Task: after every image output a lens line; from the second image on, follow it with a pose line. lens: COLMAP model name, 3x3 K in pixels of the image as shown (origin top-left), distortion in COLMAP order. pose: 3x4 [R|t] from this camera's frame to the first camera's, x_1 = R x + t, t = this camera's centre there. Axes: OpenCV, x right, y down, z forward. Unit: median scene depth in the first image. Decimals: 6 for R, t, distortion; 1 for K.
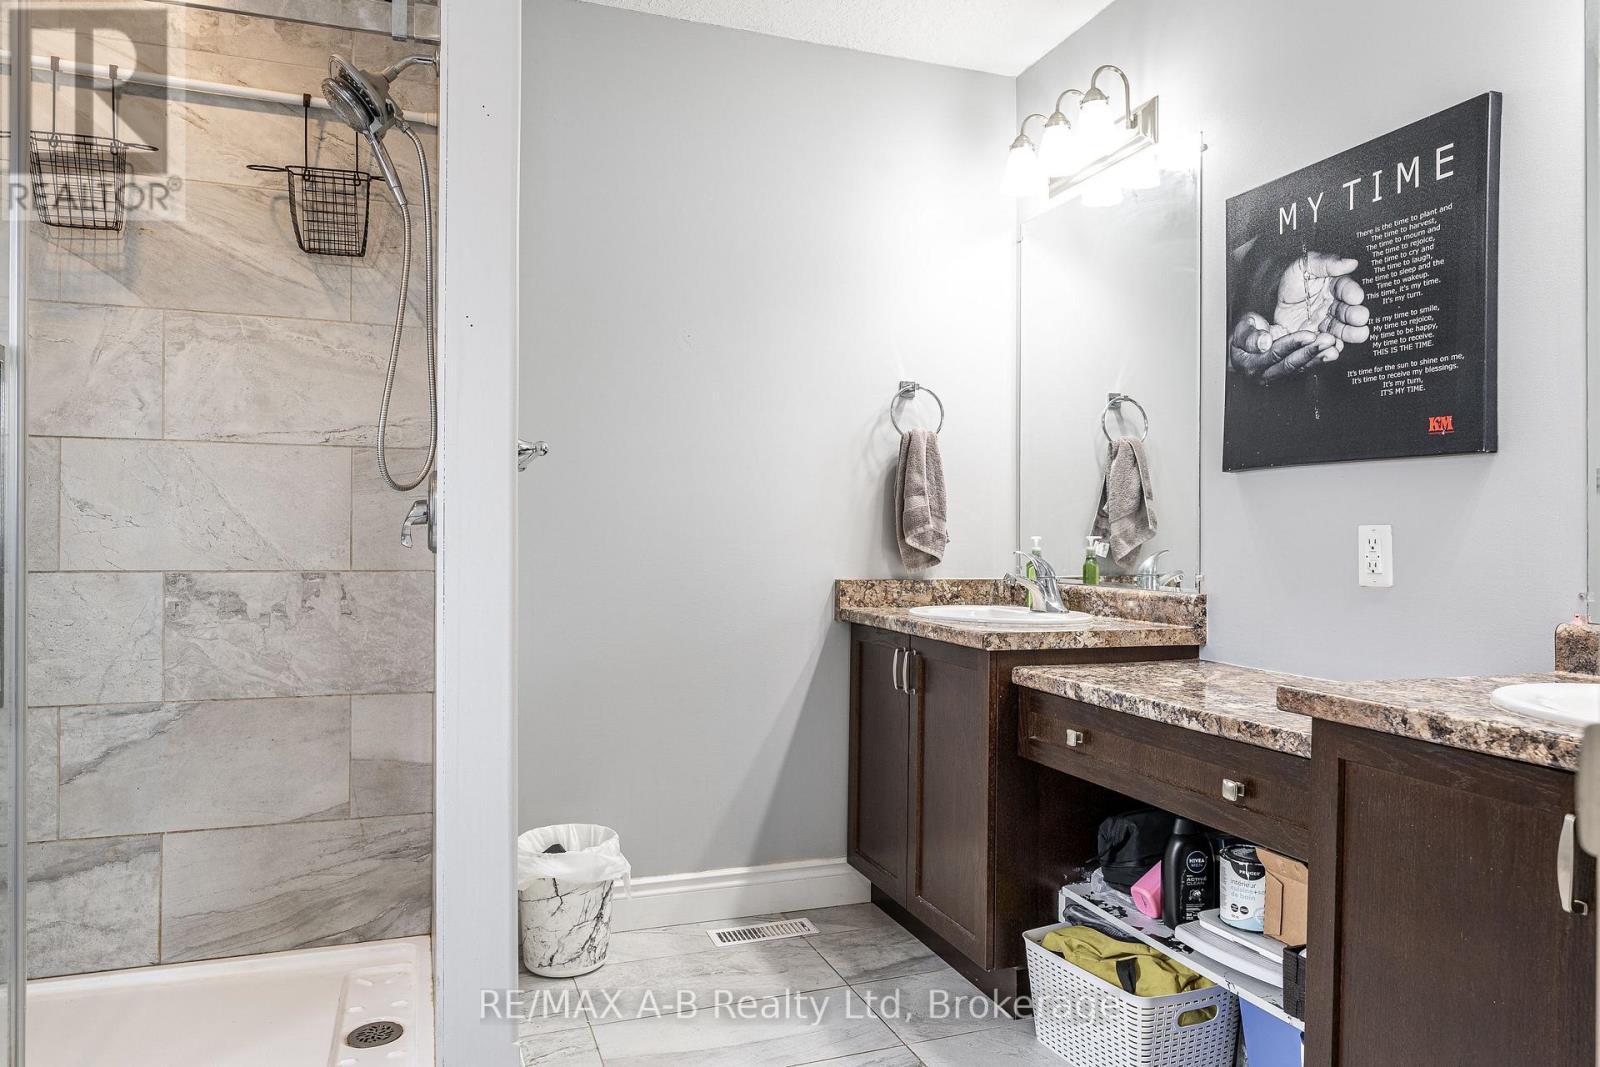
lens RADIAL K [[1058.3, 0, 782.5], [0, 1058.3, 538.1], [0, 0, 1]] dist [-0.005391, 0.000064]
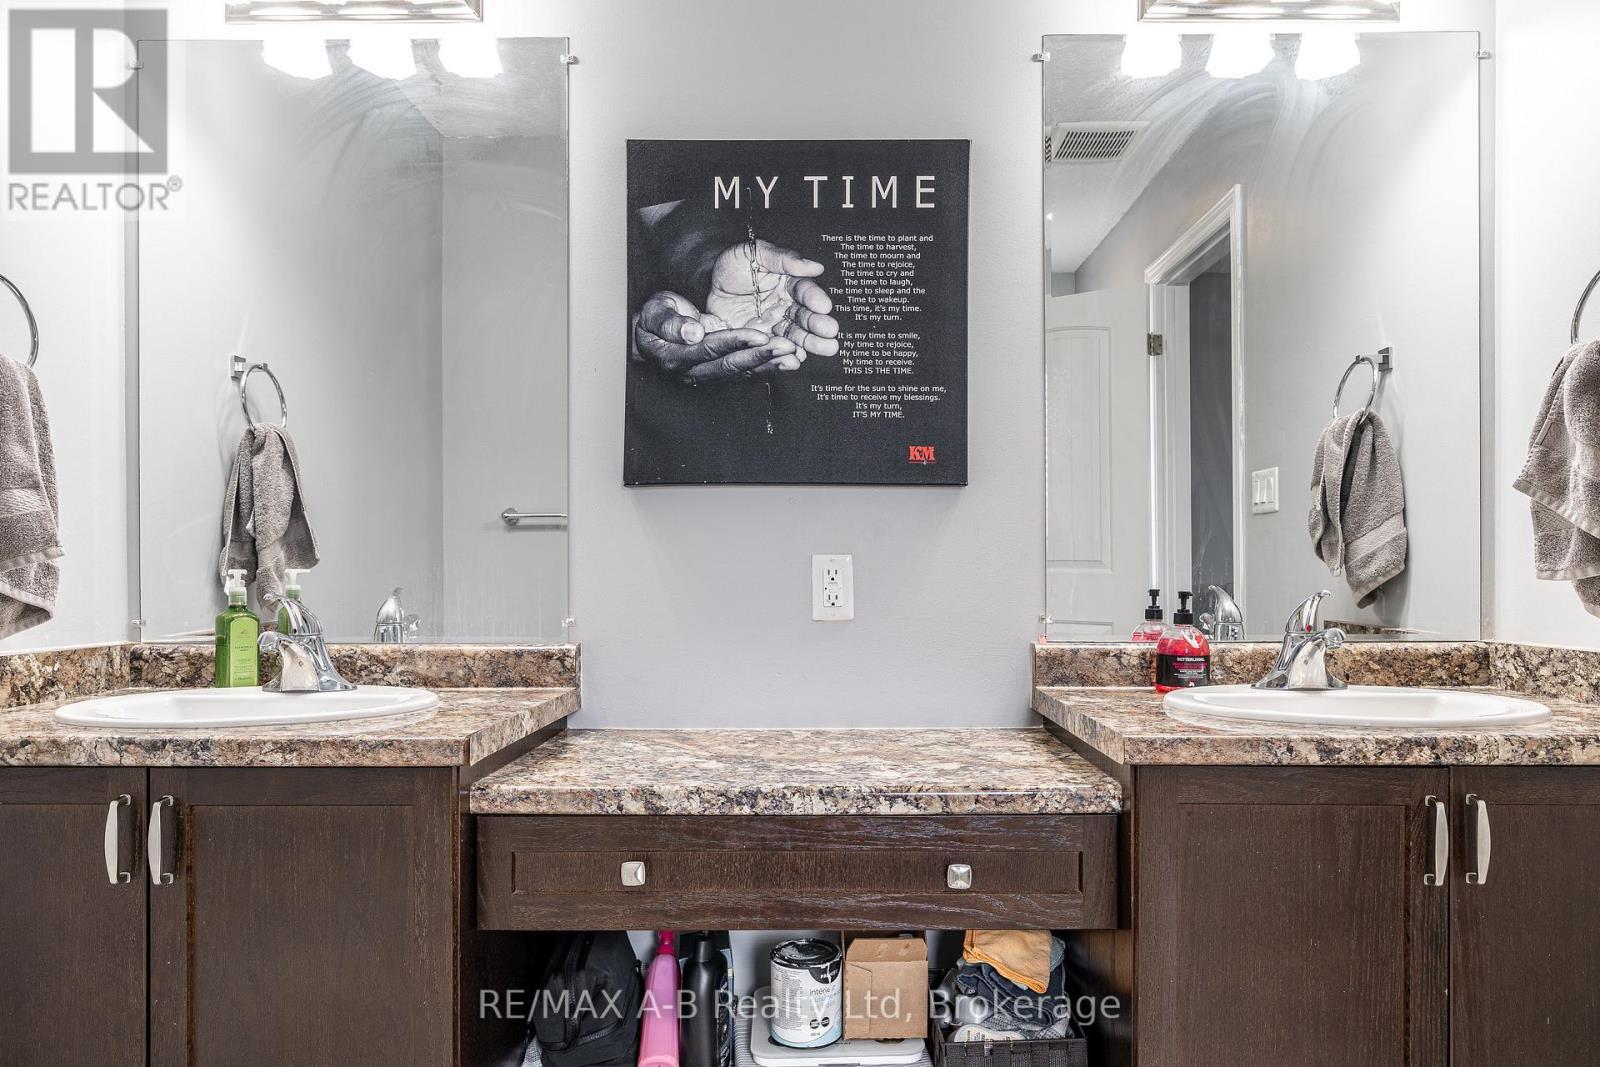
lens RADIAL K [[1041.3, 0, 800.0], [0, 1041.3, 576.9], [0, 0, 1]] dist [-0.002954, 0.000185]
pose [[0.325936, -0.010607, 0.945332, -0.326747], [0.006306, 0.999939, 0.009045, -0.001091], [-0.945371, 0.003013, 0.325983, 0.743991]]
